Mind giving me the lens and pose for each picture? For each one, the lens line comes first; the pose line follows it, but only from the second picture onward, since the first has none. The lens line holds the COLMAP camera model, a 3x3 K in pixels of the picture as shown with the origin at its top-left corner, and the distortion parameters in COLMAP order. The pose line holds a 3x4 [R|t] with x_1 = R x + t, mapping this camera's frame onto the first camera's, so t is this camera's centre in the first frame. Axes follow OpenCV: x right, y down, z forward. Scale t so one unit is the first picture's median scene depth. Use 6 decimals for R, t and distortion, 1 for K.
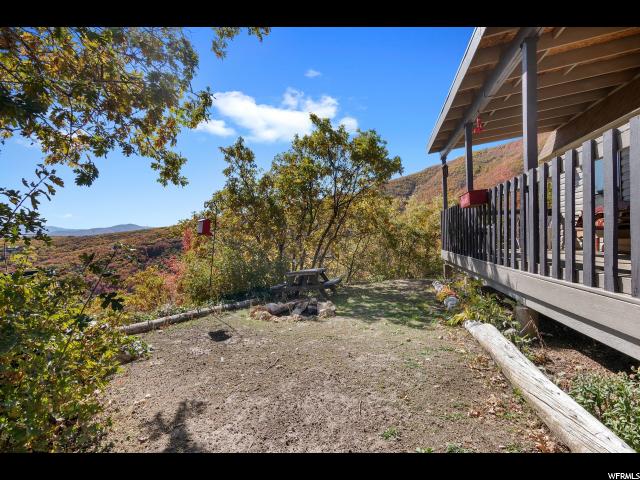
lens RADIAL K [[319.5, 0, 322.0], [0, 319.5, 244.0], [0, 0, 1]] dist [0.000870, 0.000501]
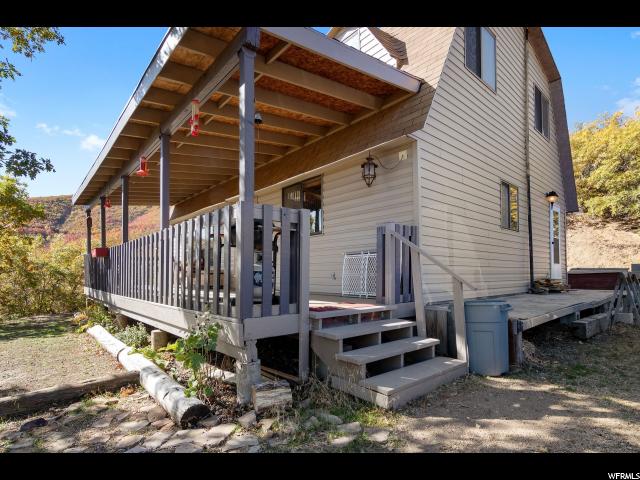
lens RADIAL K [[329.3, 0, 320.7], [0, 329.3, 273.7], [0, 0, 1]] dist [-0.000347, 0.000048]
pose [[0.593748, 0.029488, 0.804111, -0.087578], [-0.002635, 0.999394, -0.034704, 0.008046], [-0.804647, 0.018486, 0.593466, -0.412877]]
